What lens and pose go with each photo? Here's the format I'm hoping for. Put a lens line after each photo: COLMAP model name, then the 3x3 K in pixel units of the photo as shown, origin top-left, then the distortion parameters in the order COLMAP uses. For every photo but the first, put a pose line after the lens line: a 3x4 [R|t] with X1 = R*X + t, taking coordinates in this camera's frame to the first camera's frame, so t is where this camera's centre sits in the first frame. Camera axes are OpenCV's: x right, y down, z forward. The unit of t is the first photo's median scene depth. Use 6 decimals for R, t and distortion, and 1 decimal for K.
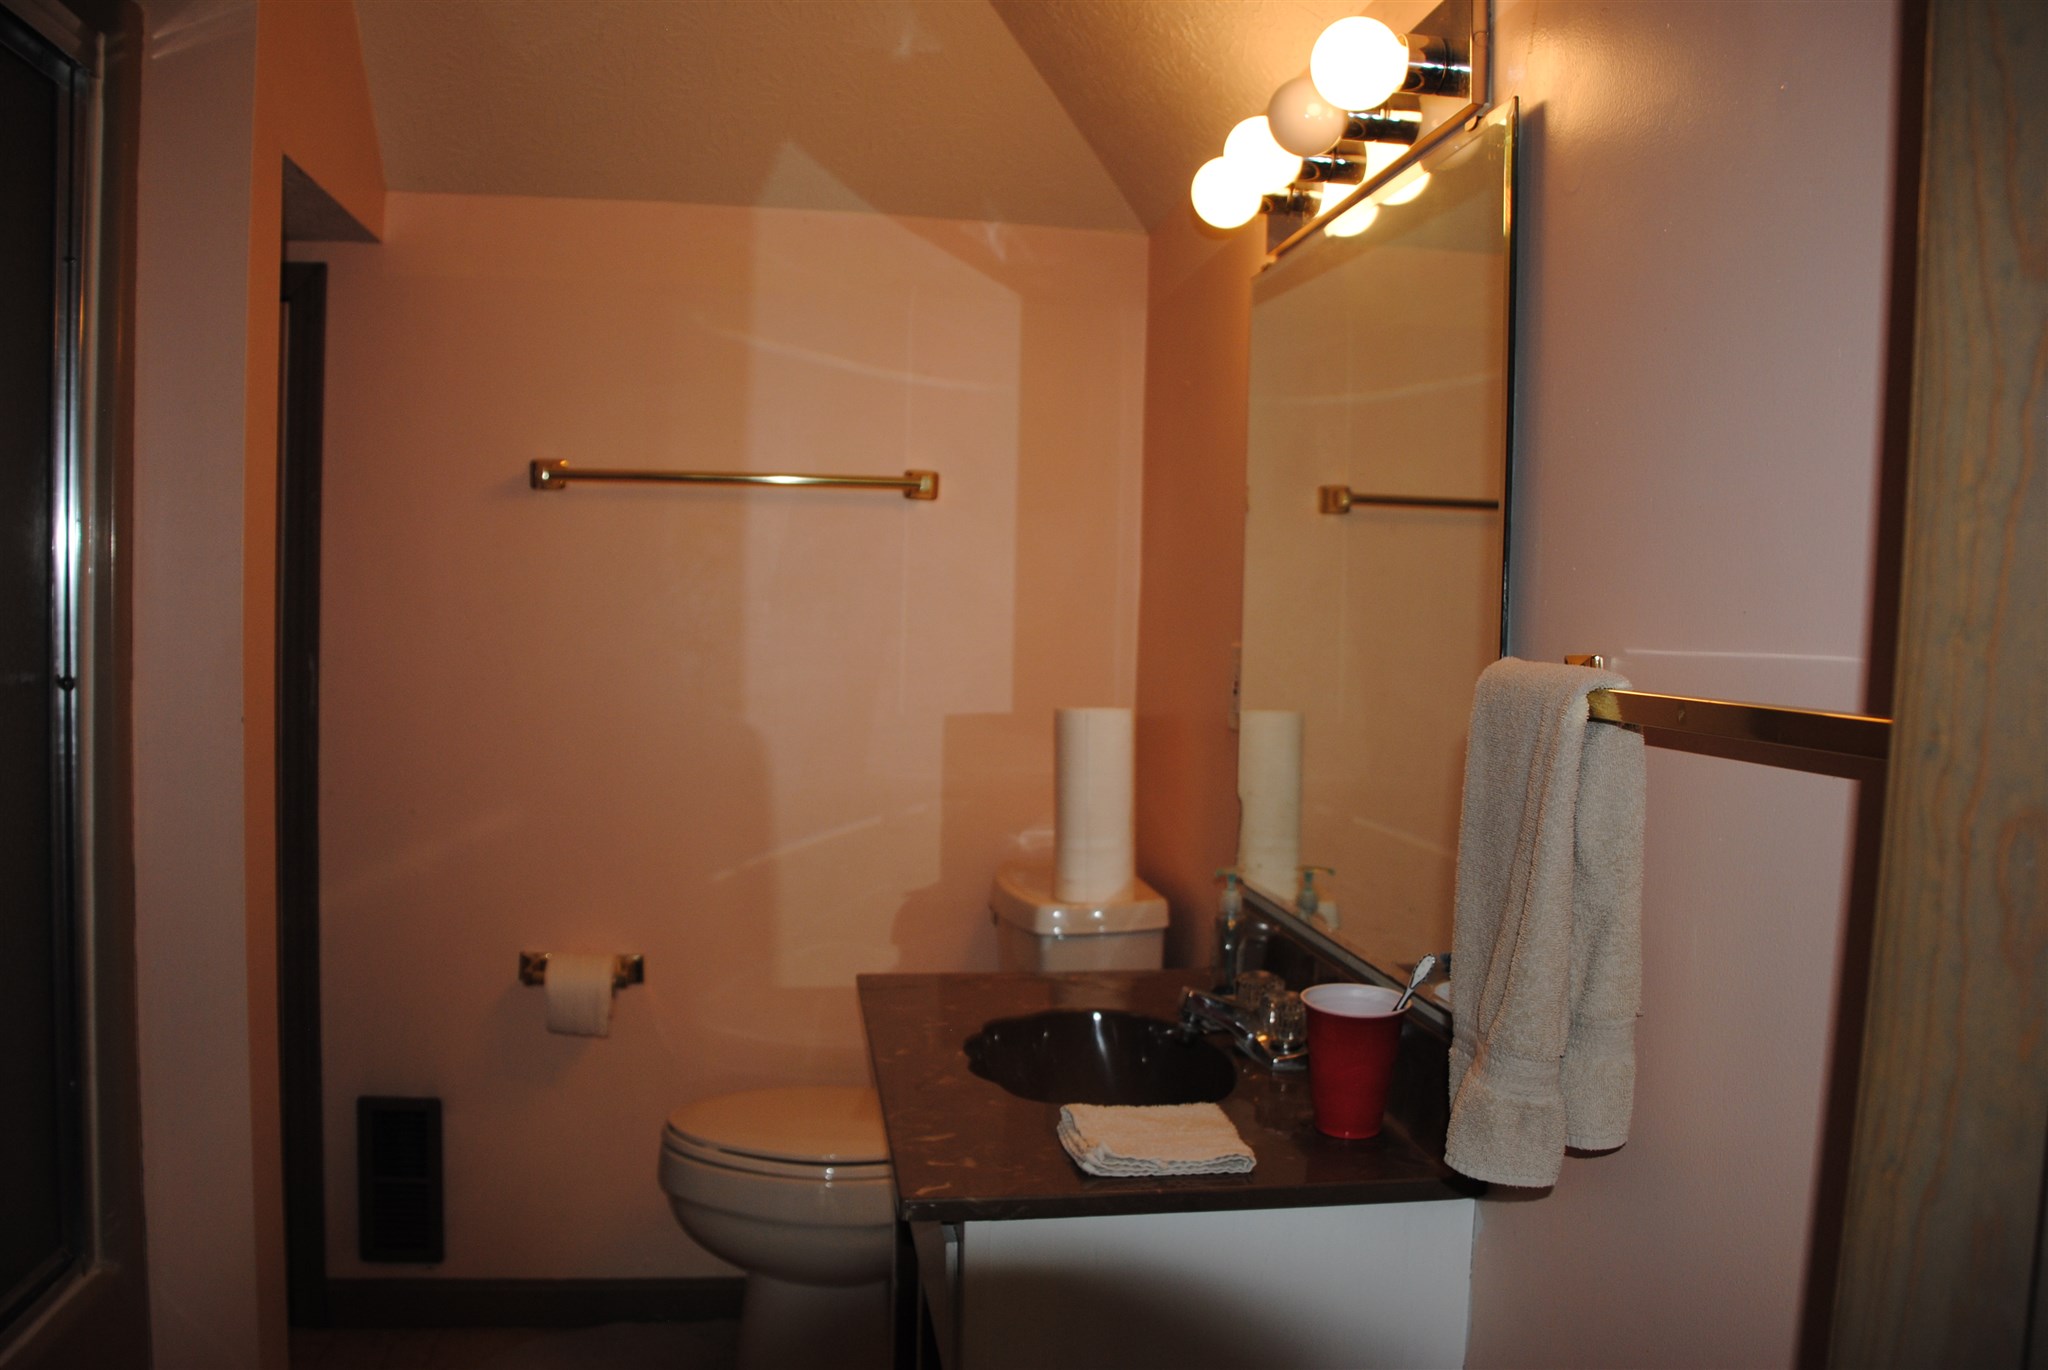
lens RADIAL K [[1582.2, 0, 1023.4], [0, 1582.2, 714.8], [0, 0, 1]] dist [-0.182695, 0.126260]
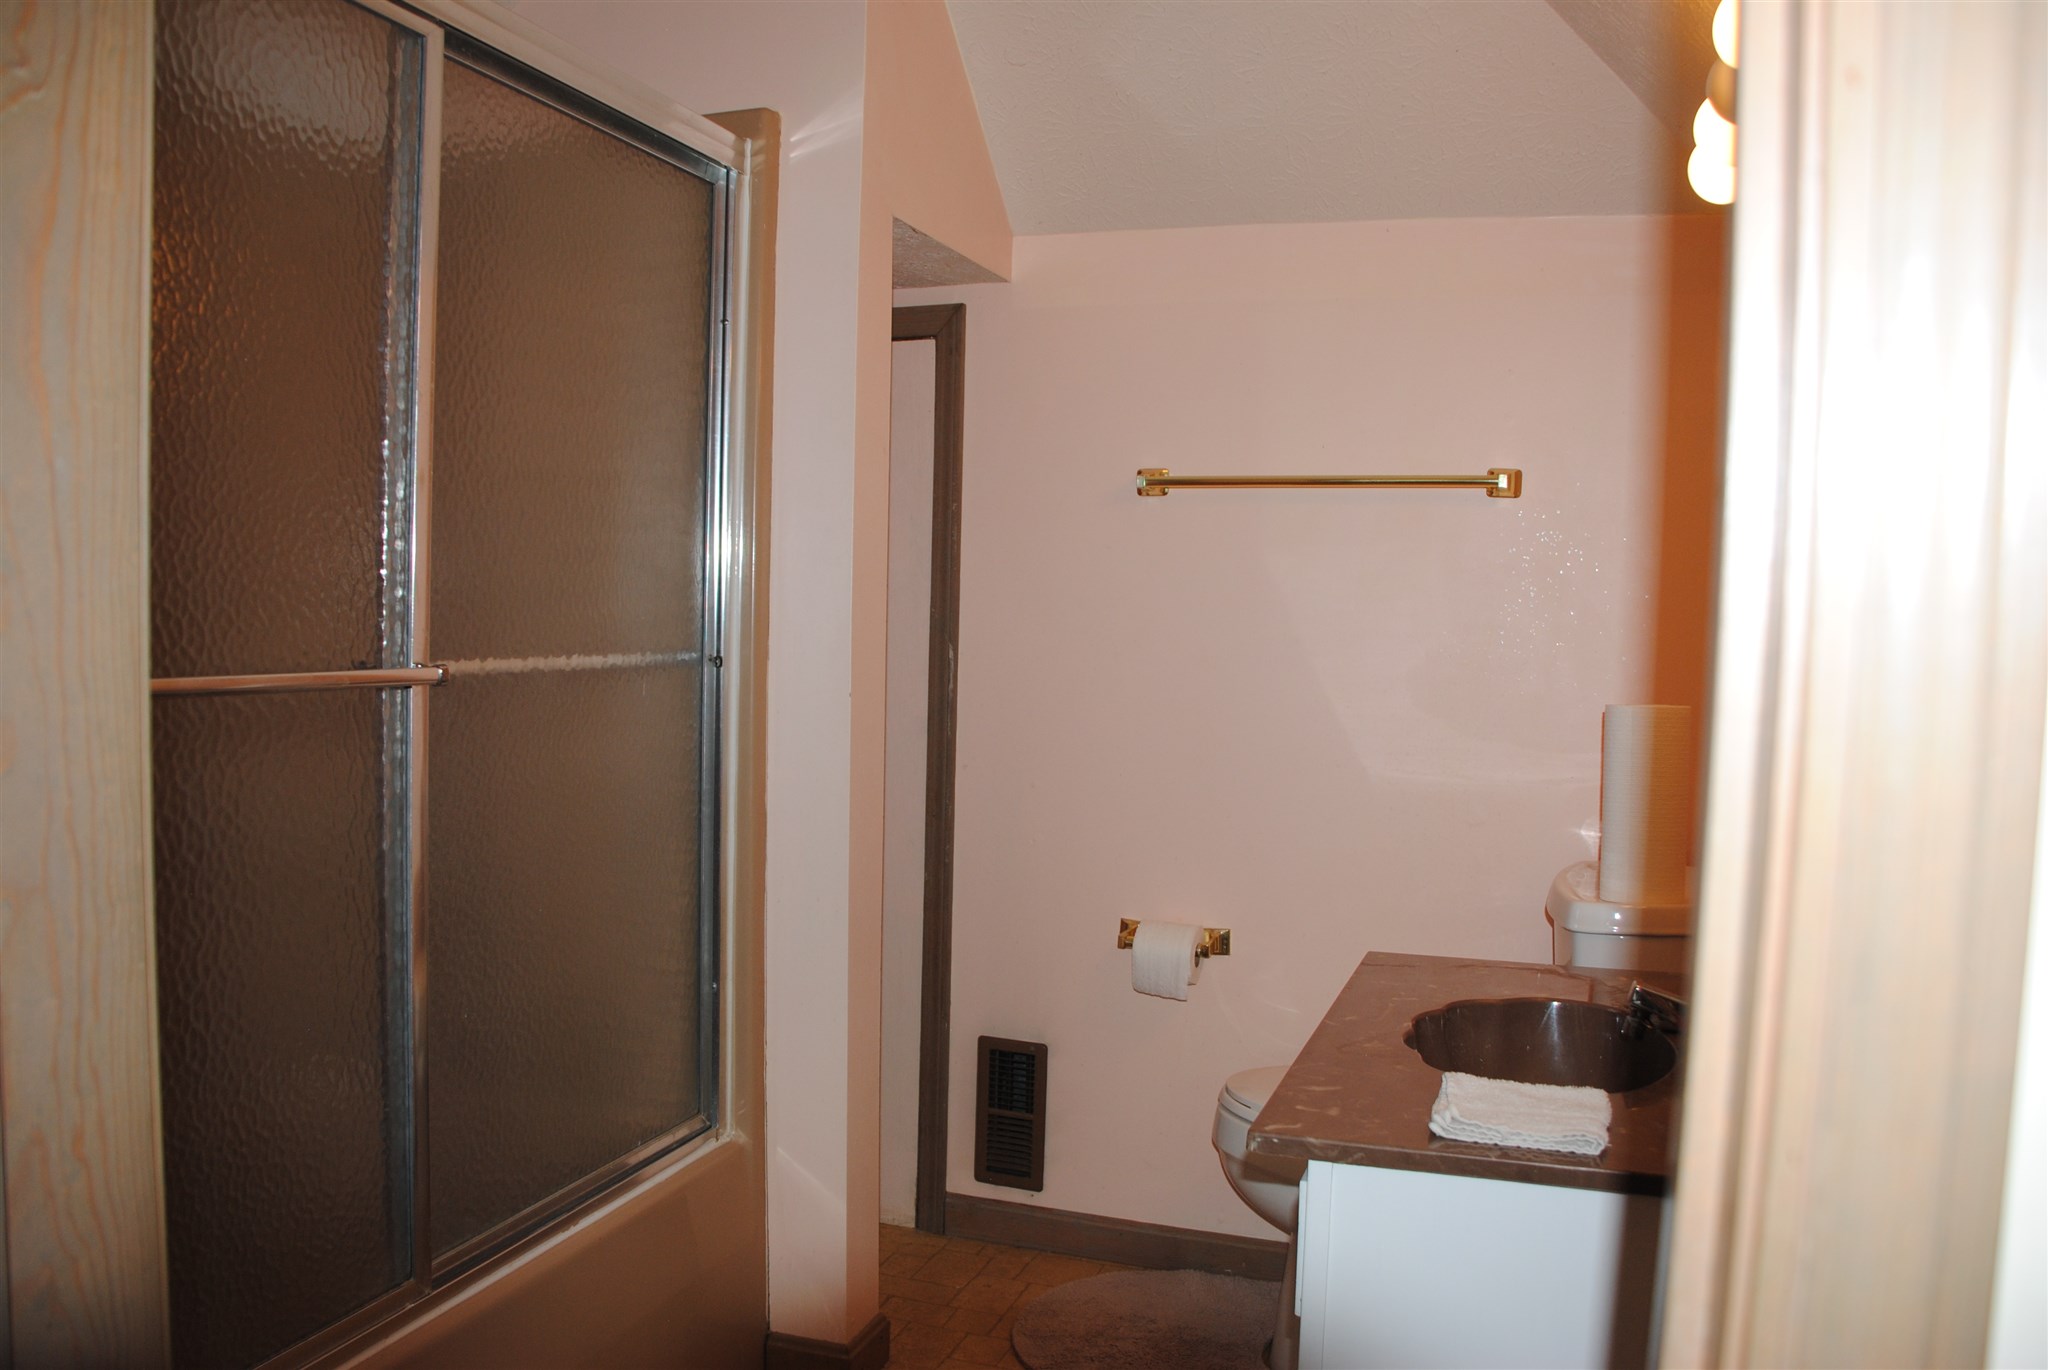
lens RADIAL K [[1582.2, 0, 1023.4], [0, 1582.2, 714.8], [0, 0, 1]] dist [-0.182695, 0.126260]
pose [[0.884241, 0.025686, -0.466324, 0.173624], [-0.028552, 0.999592, 0.000918, 0.013791], [0.466158, 0.012503, 0.884613, -0.027800]]
